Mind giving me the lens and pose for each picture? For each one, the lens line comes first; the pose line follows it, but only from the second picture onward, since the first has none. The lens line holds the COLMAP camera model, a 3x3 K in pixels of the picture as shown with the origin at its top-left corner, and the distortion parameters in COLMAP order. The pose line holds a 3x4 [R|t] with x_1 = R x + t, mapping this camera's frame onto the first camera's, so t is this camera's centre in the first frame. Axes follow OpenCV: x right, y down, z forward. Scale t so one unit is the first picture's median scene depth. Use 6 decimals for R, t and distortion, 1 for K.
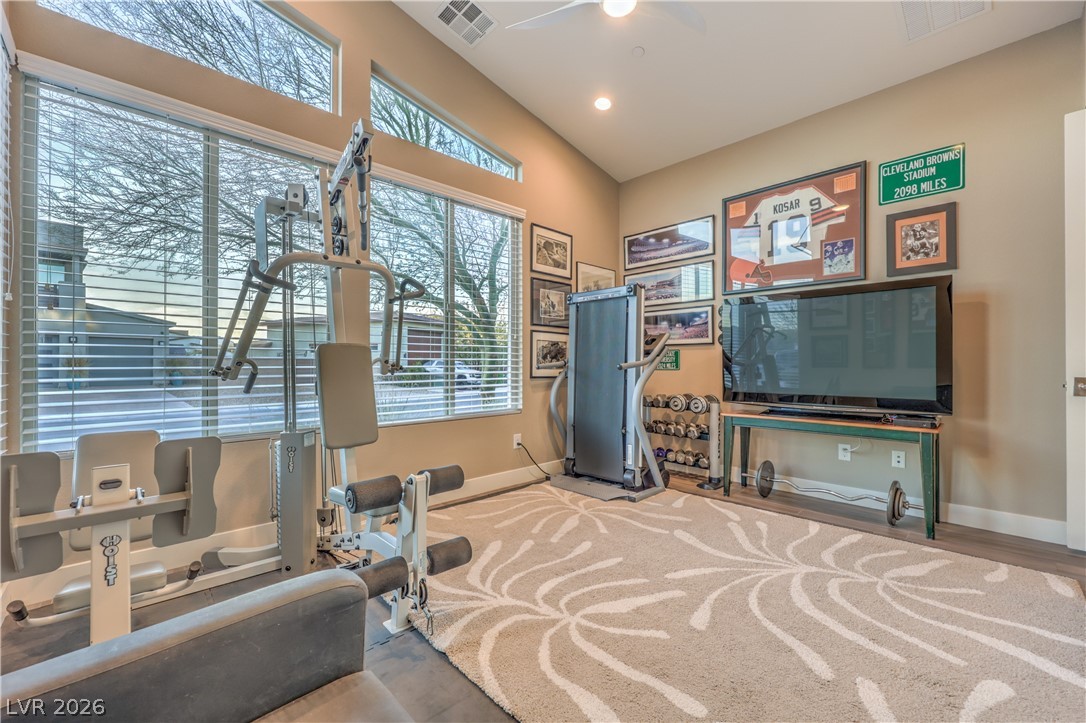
lens RADIAL K [[438.3, 0, 543.2], [0, 438.3, 366.0], [0, 0, 1]] dist [-0.001793, 0.000001]
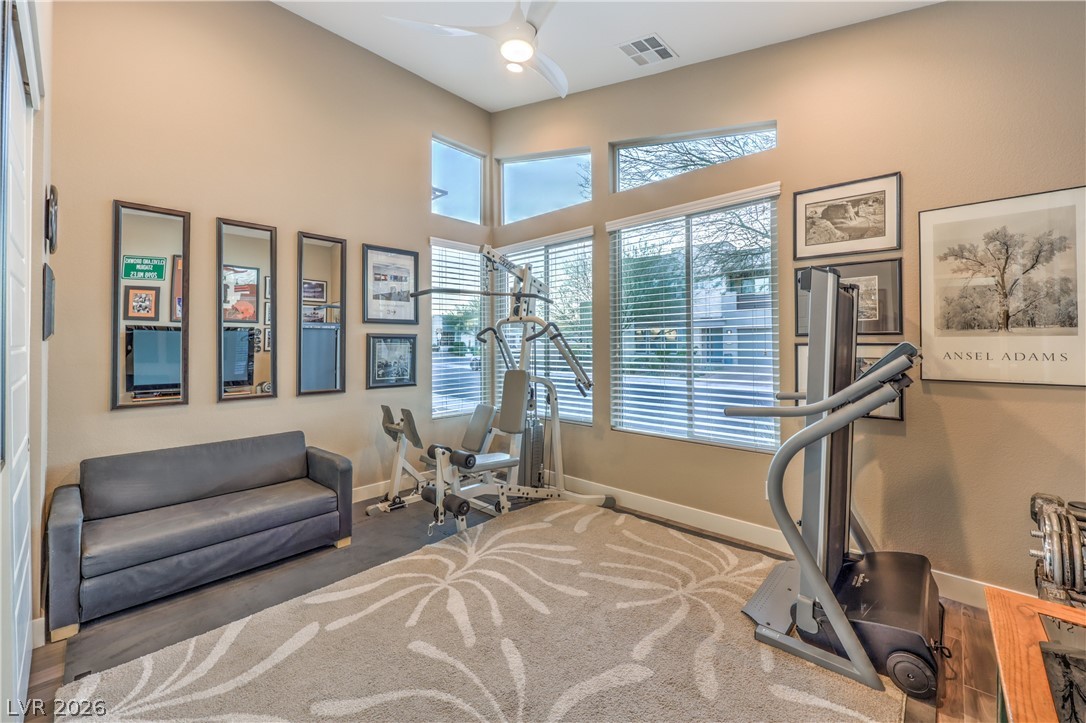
lens RADIAL K [[438.3, 0, 543.1], [0, 438.3, 340.3], [0, 0, 1]] dist [-0.001793, 0.000001]
pose [[0.061798, -0.010002, -0.998039, 0.996764], [-0.000027, 0.999950, -0.010022, -0.120127], [0.998089, 0.000647, 0.061795, 0.830703]]
